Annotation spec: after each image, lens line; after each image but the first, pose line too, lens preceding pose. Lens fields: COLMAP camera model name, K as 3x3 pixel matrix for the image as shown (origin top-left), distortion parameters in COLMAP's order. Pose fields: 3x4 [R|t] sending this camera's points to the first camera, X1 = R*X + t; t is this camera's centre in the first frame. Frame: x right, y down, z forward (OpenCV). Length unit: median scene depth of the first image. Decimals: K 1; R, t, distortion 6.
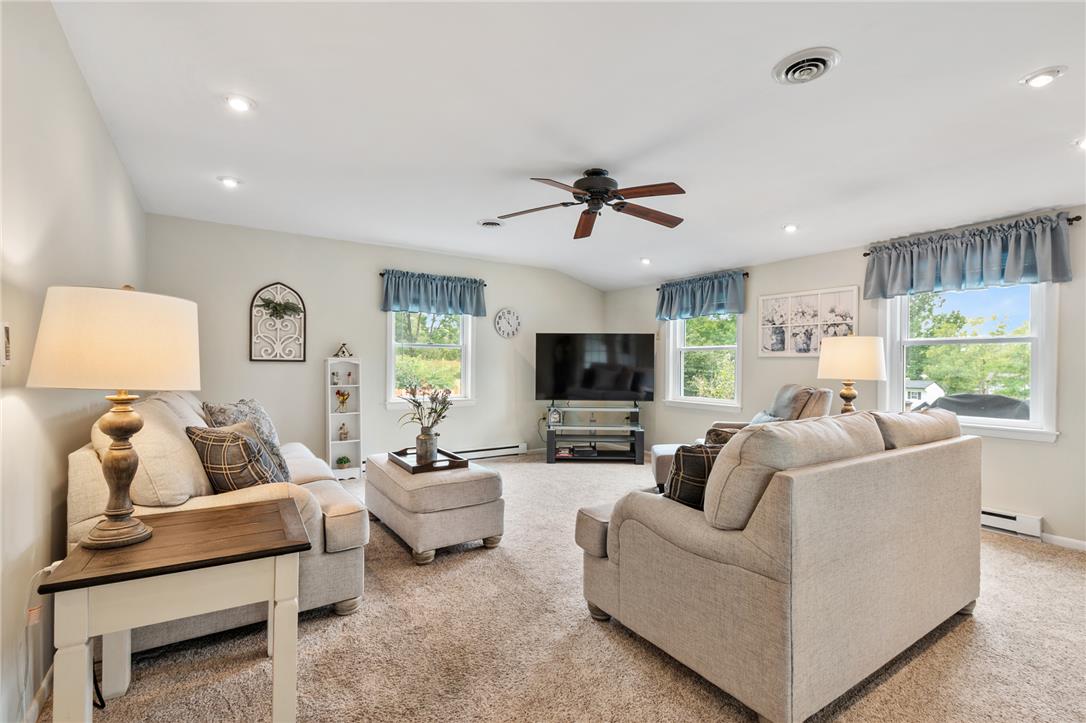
lens RADIAL K [[496.2, 0, 549.2], [0, 496.2, 362.7], [0, 0, 1]] dist [-0.004899, -0.000164]
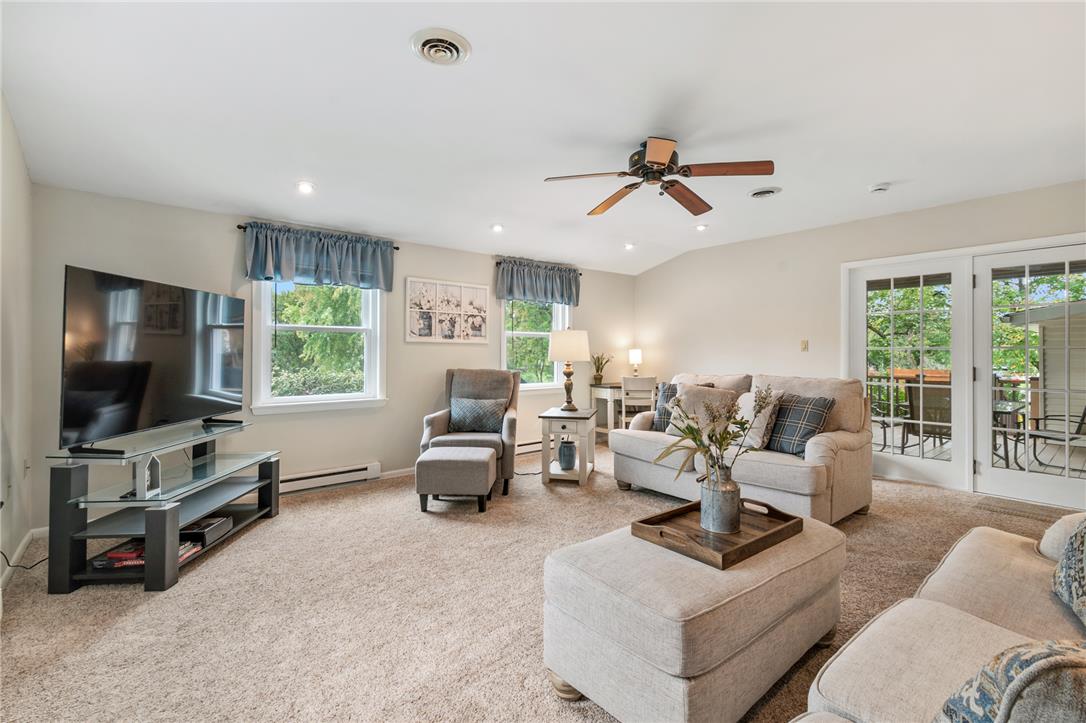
lens RADIAL K [[496.2, 0, 547.9], [0, 496.2, 350.7], [0, 0, 1]] dist [-0.004899, -0.000164]
pose [[-0.089036, 0.000566, 0.996028, -0.552985], [-0.003950, 0.999992, -0.000921, 0.005007], [-0.996021, -0.004017, -0.089033, 0.870092]]
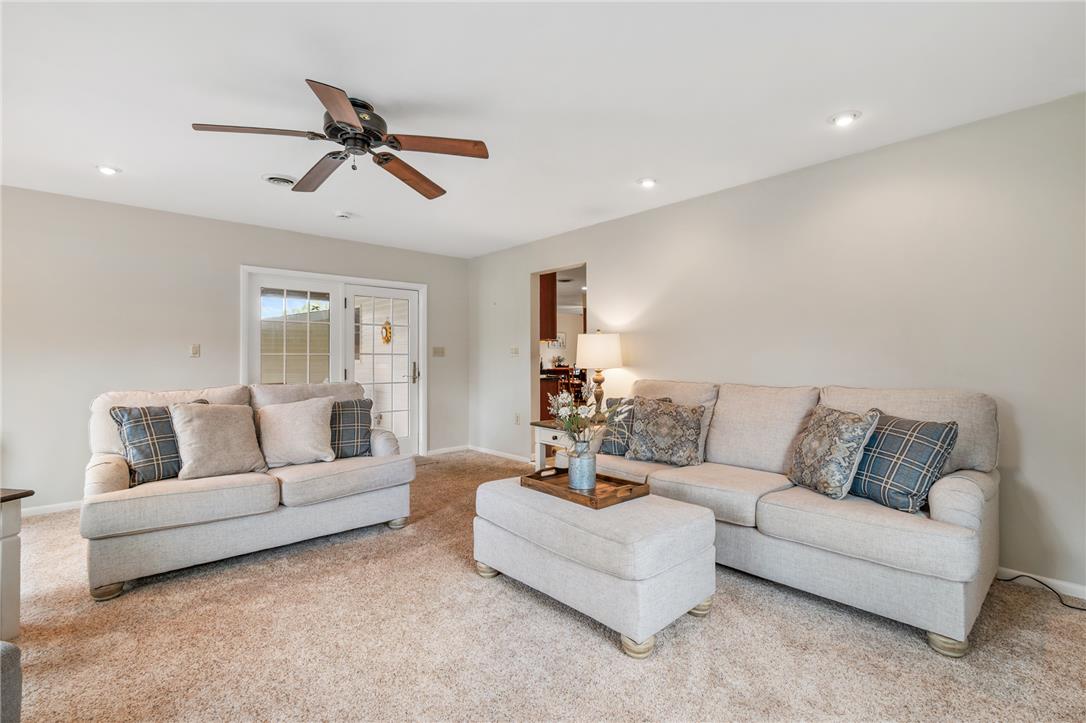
lens RADIAL K [[496.2, 0, 543.9], [0, 496.2, 360.3], [0, 0, 1]] dist [-0.004899, -0.000164]
pose [[-0.988712, 0.001459, -0.149823, 0.702061], [0.000260, 0.999968, 0.008027, -0.000637], [0.149830, 0.007898, -0.988680, 1.750664]]
